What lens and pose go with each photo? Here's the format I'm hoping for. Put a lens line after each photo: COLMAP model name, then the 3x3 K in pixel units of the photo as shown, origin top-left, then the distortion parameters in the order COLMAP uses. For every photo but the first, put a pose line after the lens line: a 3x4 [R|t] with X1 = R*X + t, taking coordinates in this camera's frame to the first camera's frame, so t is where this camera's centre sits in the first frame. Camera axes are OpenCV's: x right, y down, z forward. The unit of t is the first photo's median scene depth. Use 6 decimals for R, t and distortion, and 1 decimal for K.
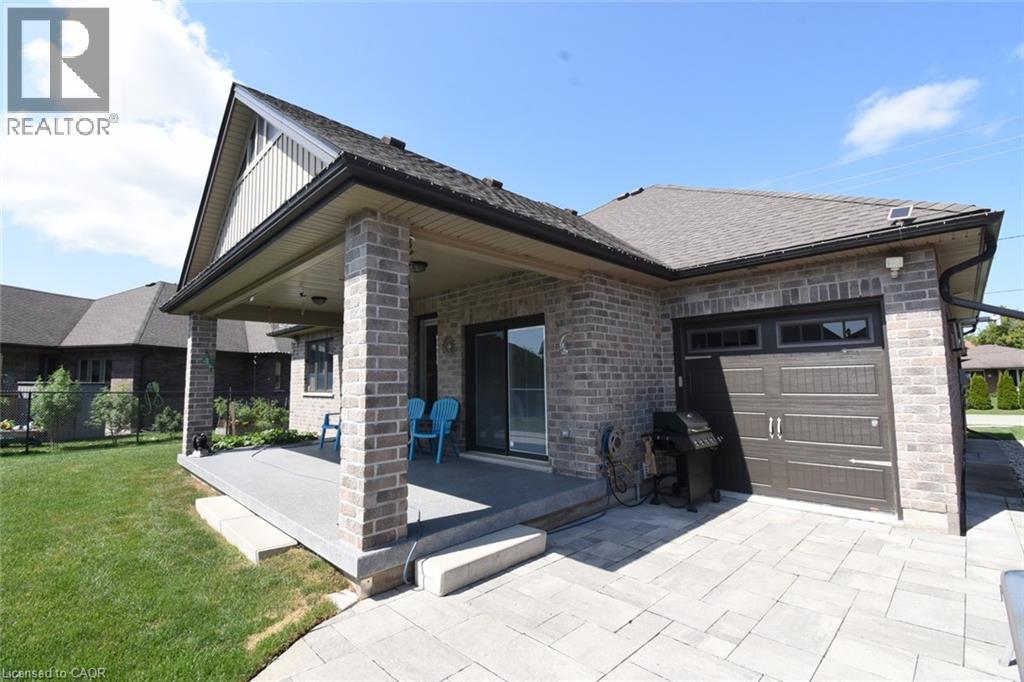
lens RADIAL K [[450.3, 0, 505.8], [0, 450.3, 341.2], [0, 0, 1]] dist [0.017857, -0.024844]
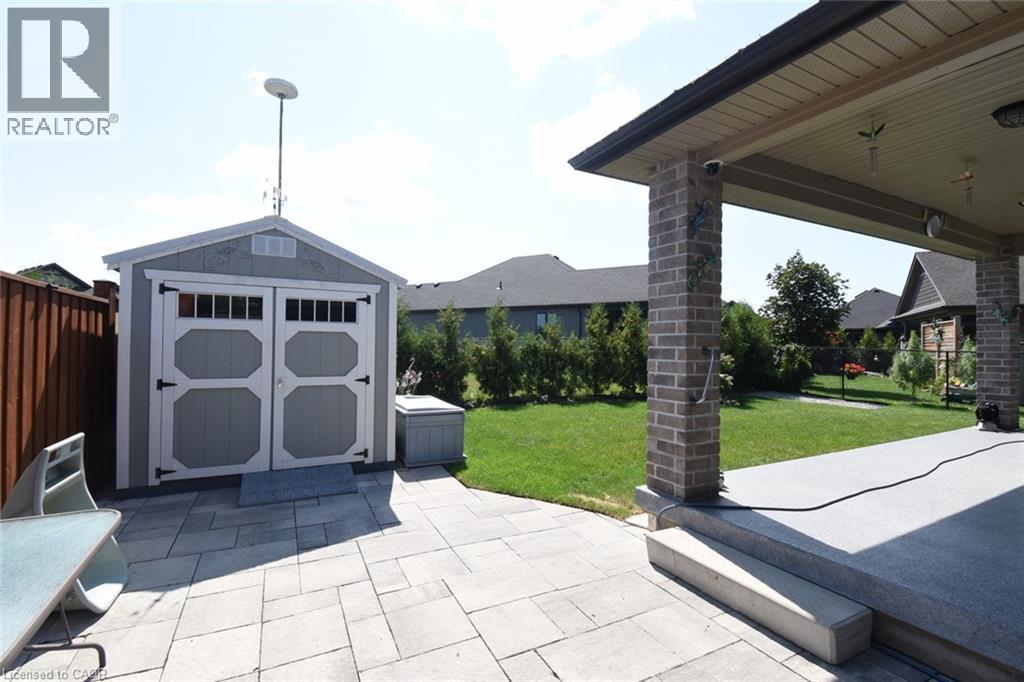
lens RADIAL K [[450.3, 0, 505.8], [0, 450.3, 341.2], [0, 0, 1]] dist [0.017857, -0.024844]
pose [[-0.303274, 0.002697, -0.952900, 0.780638], [0.077656, 0.996740, -0.021894, 0.100190], [0.949734, -0.080638, -0.302495, 0.963511]]
